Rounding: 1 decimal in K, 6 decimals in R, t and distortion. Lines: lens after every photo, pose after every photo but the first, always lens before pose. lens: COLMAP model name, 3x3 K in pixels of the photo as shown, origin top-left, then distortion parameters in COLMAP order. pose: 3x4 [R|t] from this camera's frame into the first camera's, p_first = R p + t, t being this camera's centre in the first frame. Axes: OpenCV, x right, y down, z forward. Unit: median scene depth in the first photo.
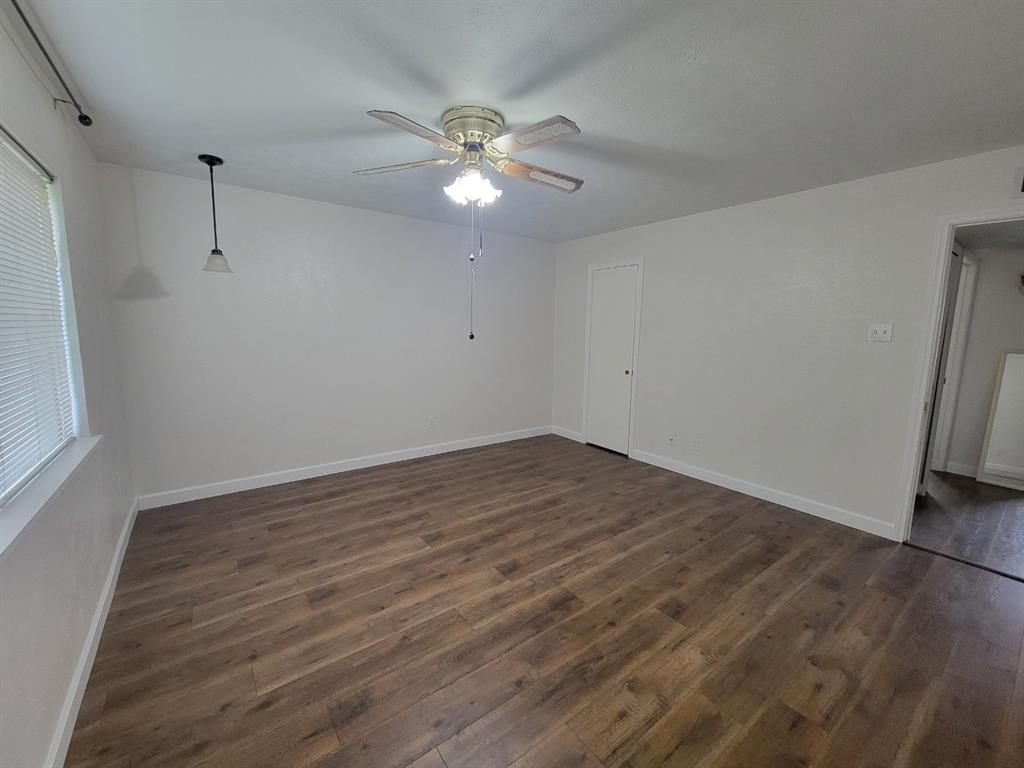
lens RADIAL K [[413.6, 0, 509.2], [0, 413.6, 384.0], [0, 0, 1]] dist [0.015097, -0.000530]
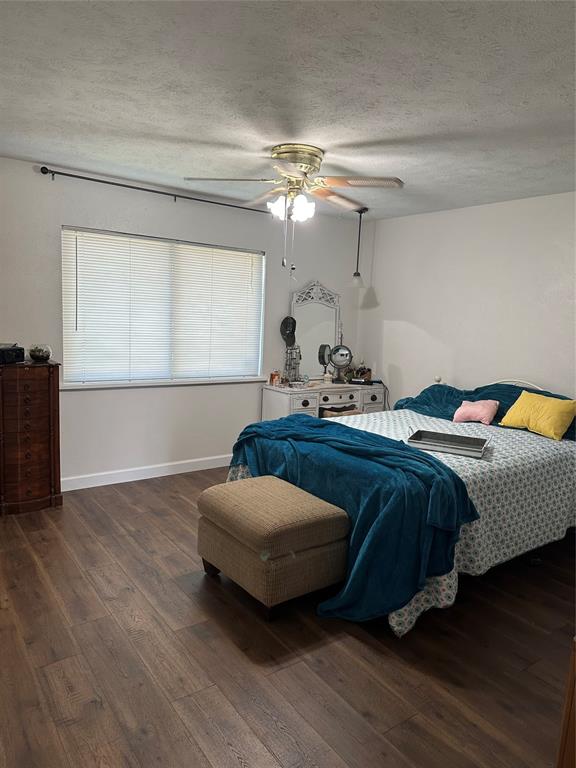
lens RADIAL K [[538.8, 0, 289.5], [0, 538.8, 387.0], [0, 0, 1]] dist [0.092420, -0.091429]
pose [[-0.020017, 0.118957, -0.992698, 1.104128], [-0.185971, 0.975126, 0.120602, -0.115661], [0.982351, 0.187027, 0.002604, 0.790372]]
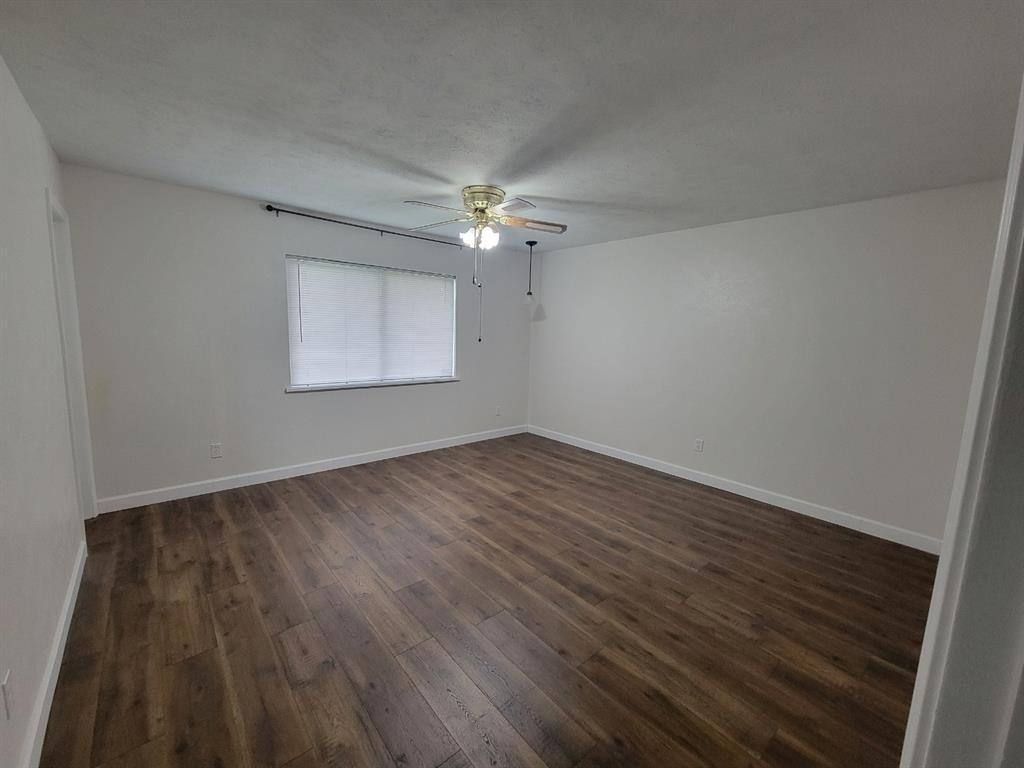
lens RADIAL K [[413.6, 0, 509.2], [0, 413.6, 384.0], [0, 0, 1]] dist [0.015097, -0.000530]
pose [[0.074139, 0.113214, -0.990801, 1.031689], [-0.168178, 0.980724, 0.099478, -0.093440], [0.982965, 0.159255, 0.091750, 0.763072]]
